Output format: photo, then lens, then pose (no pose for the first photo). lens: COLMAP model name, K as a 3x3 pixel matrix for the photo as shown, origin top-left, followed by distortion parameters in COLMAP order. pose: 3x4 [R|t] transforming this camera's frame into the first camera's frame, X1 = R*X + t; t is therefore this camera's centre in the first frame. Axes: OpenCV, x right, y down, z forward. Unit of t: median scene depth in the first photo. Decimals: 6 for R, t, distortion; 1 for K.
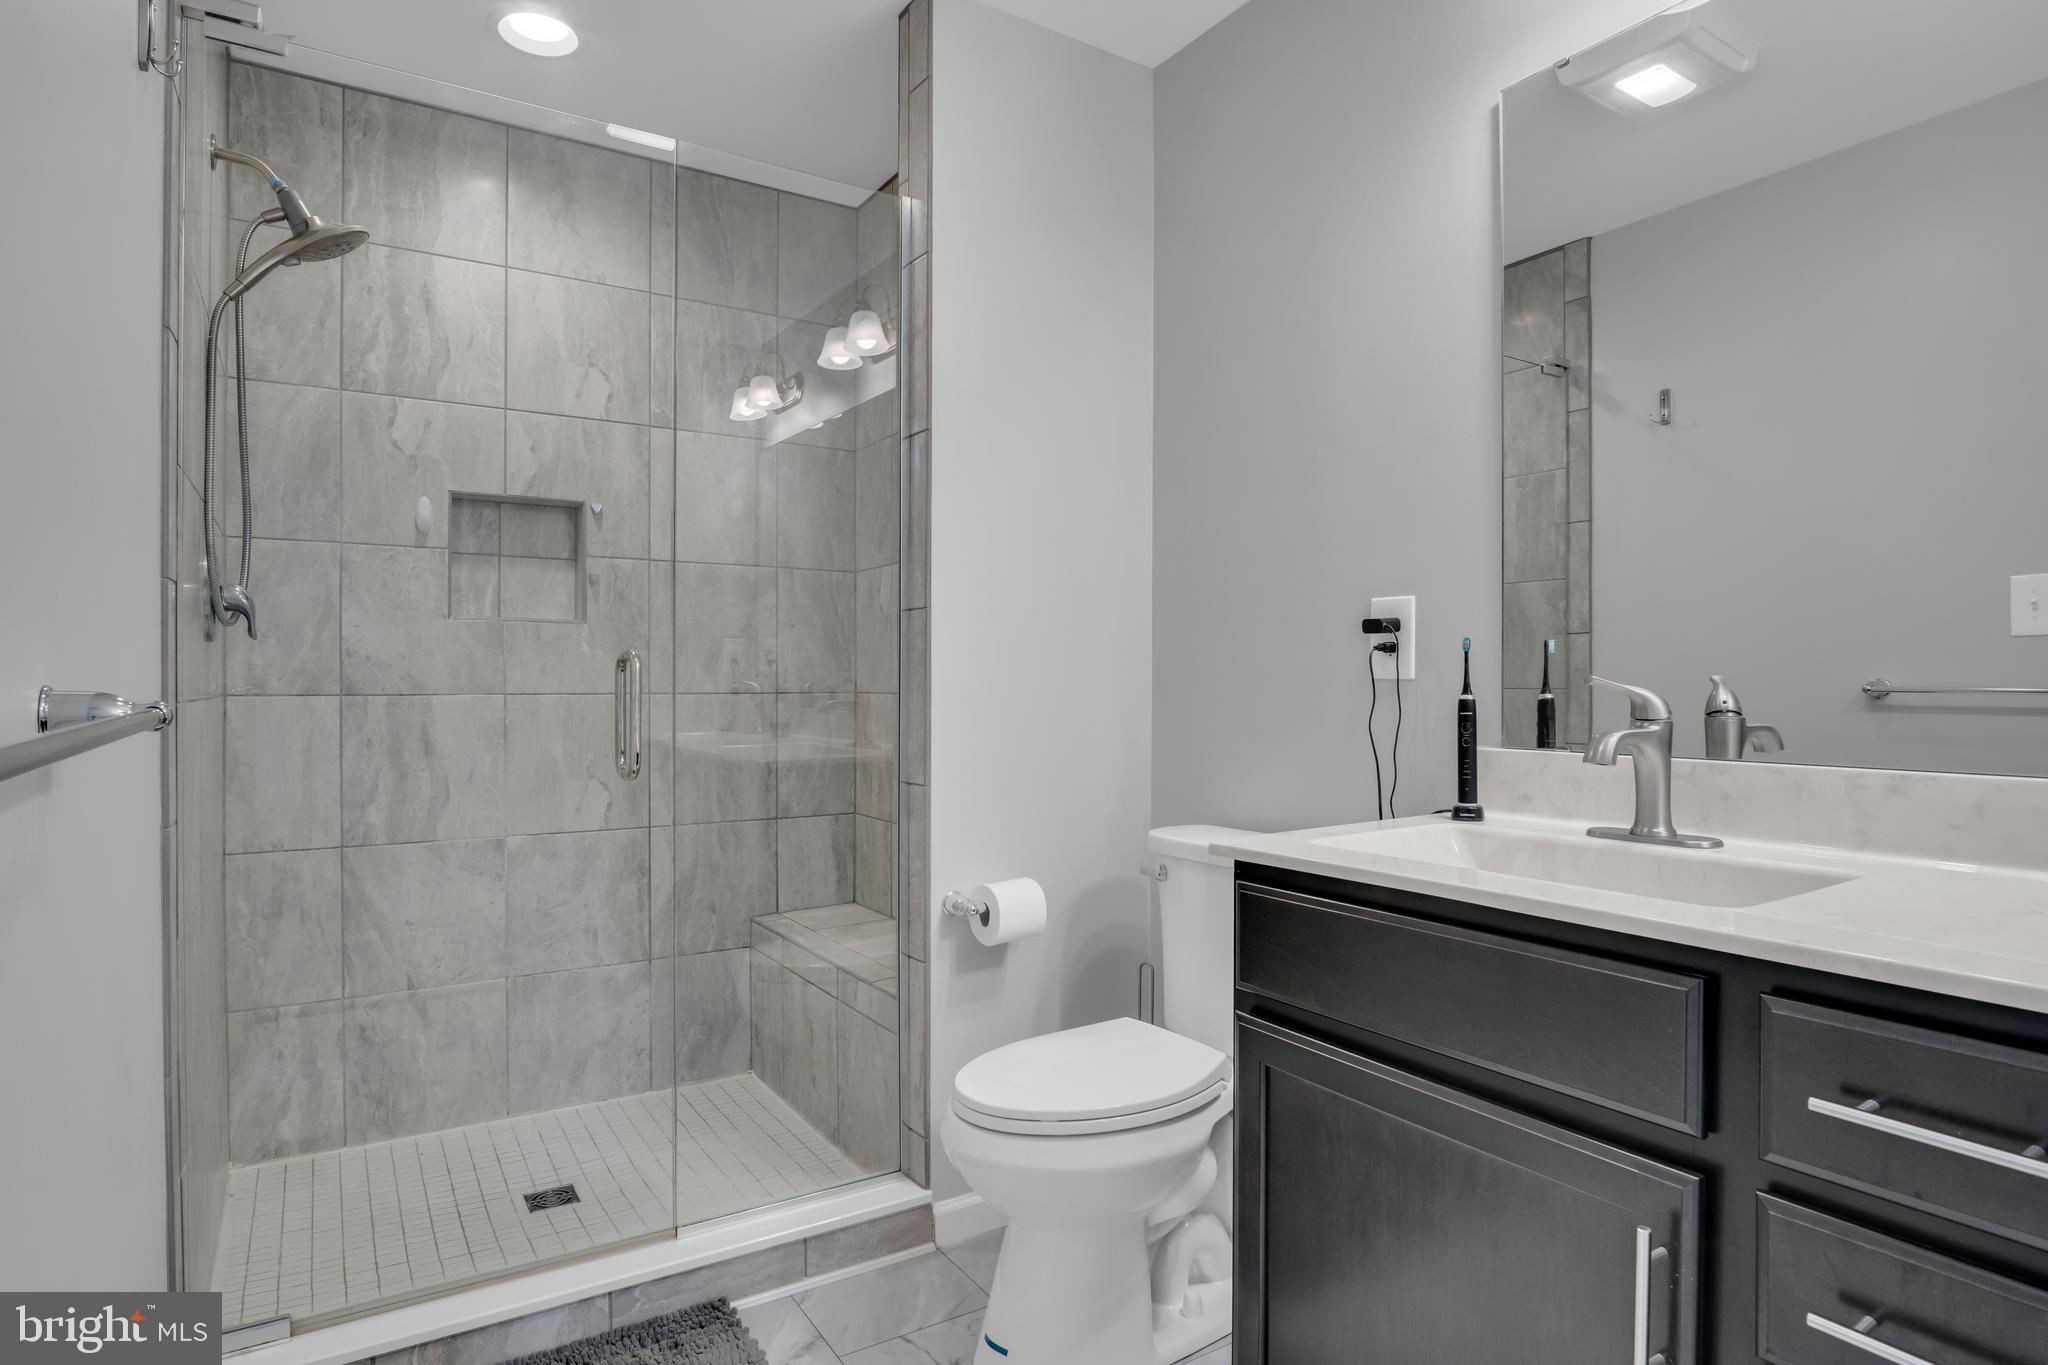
lens RADIAL K [[1121.9, 0, 1009.6], [0, 1121.9, 677.5], [0, 0, 1]] dist [-0.031161, 0.005952]
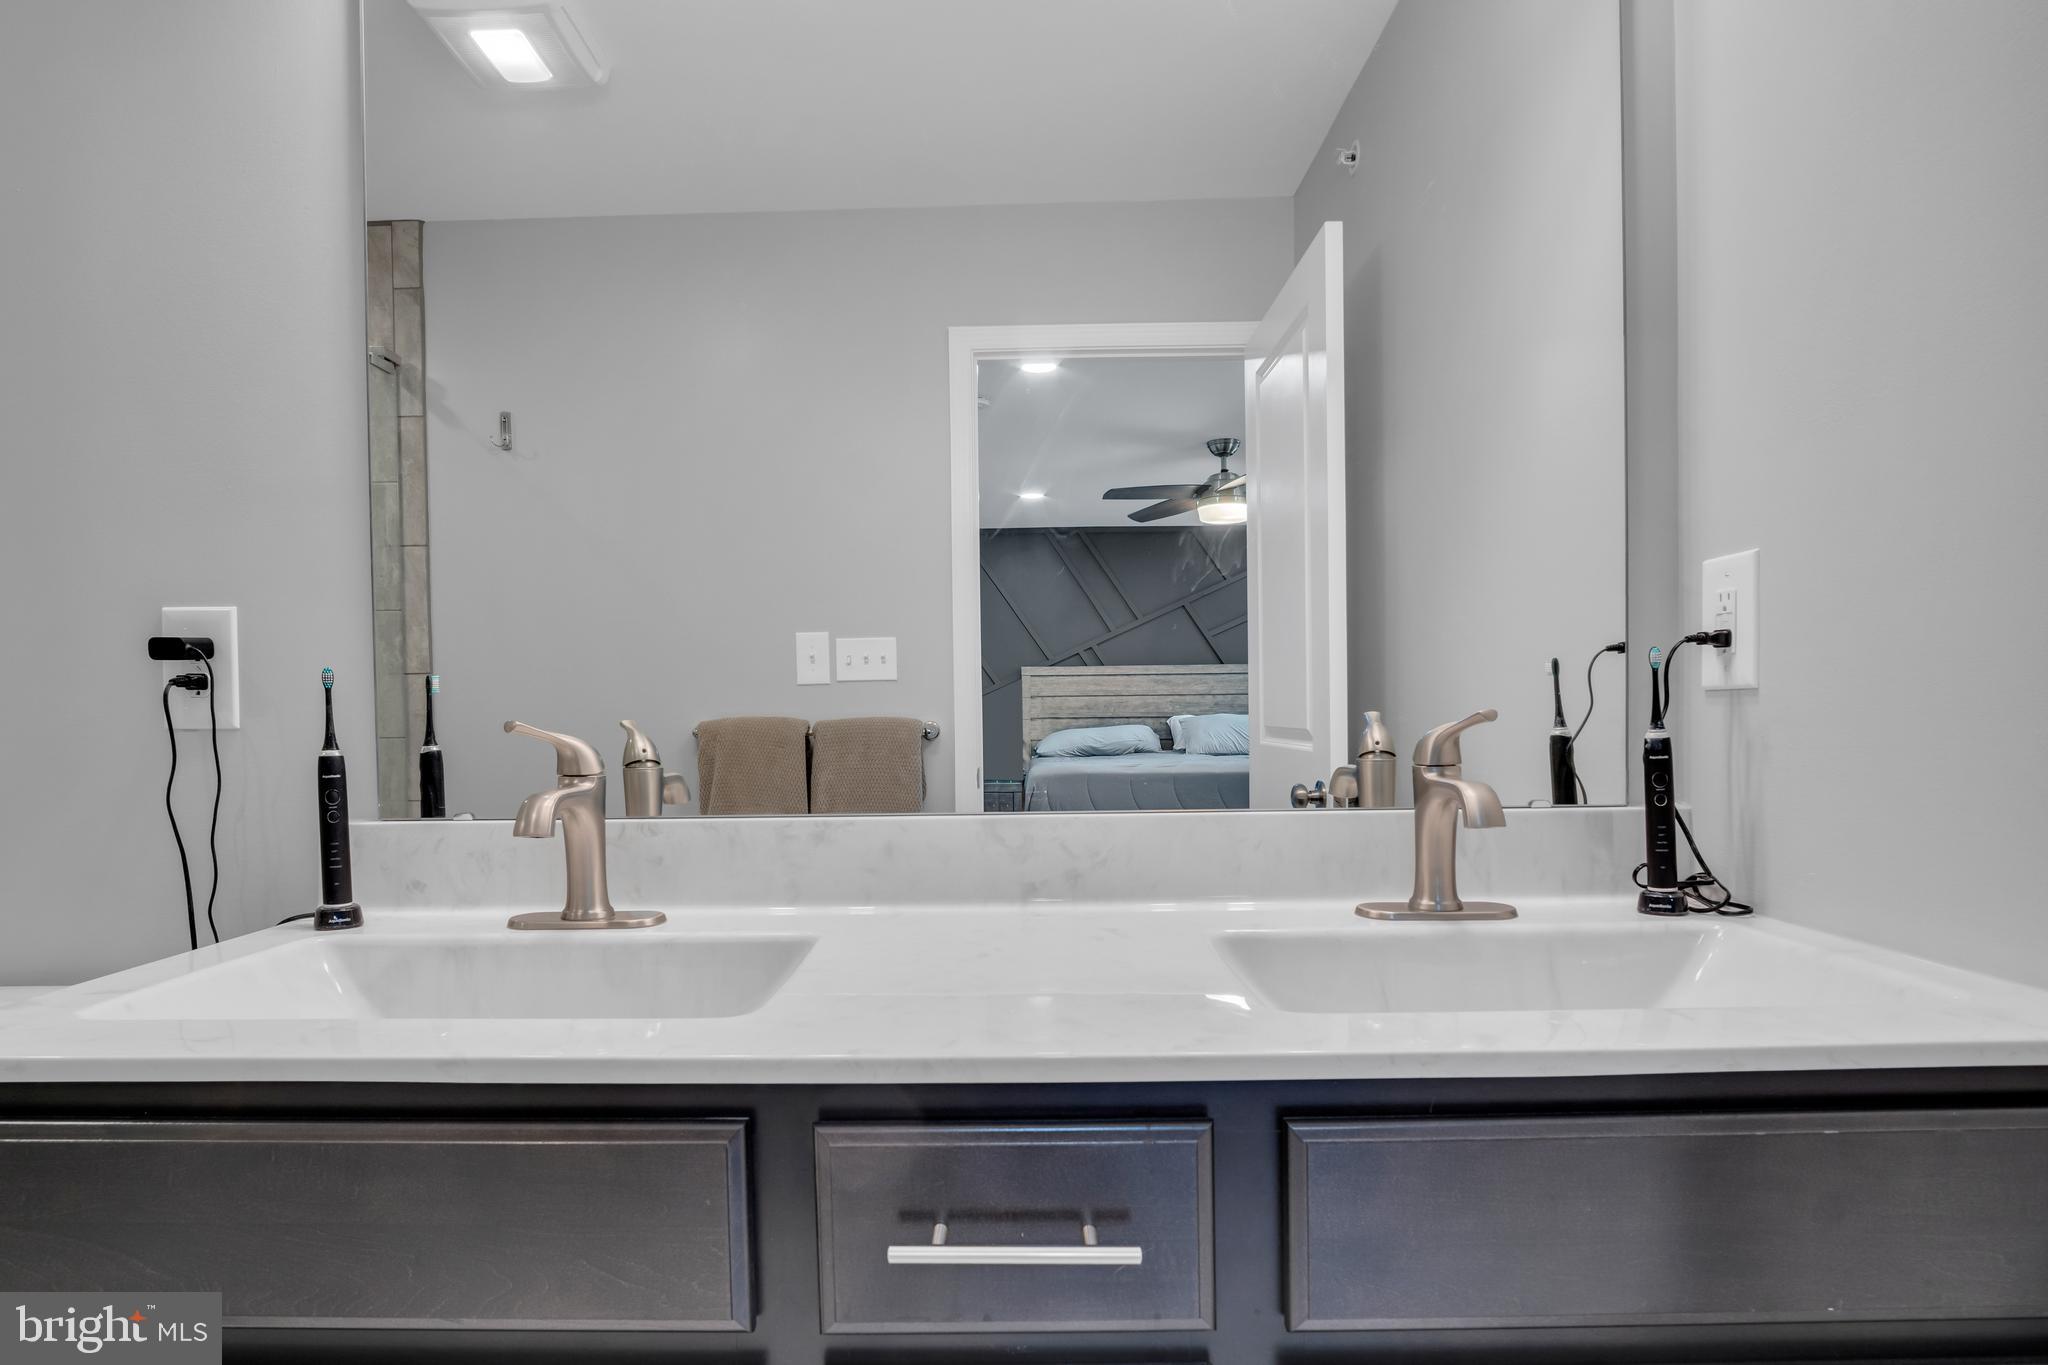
lens RADIAL K [[1121.9, 0, 970.3], [0, 1121.9, 764.5], [0, 0, 1]] dist [-0.031161, 0.005952]
pose [[0.563049, -0.037113, 0.825590, 0.054621], [0.007526, 0.999180, 0.039784, -0.000102], [-0.826389, -0.016187, 0.562867, 0.256576]]
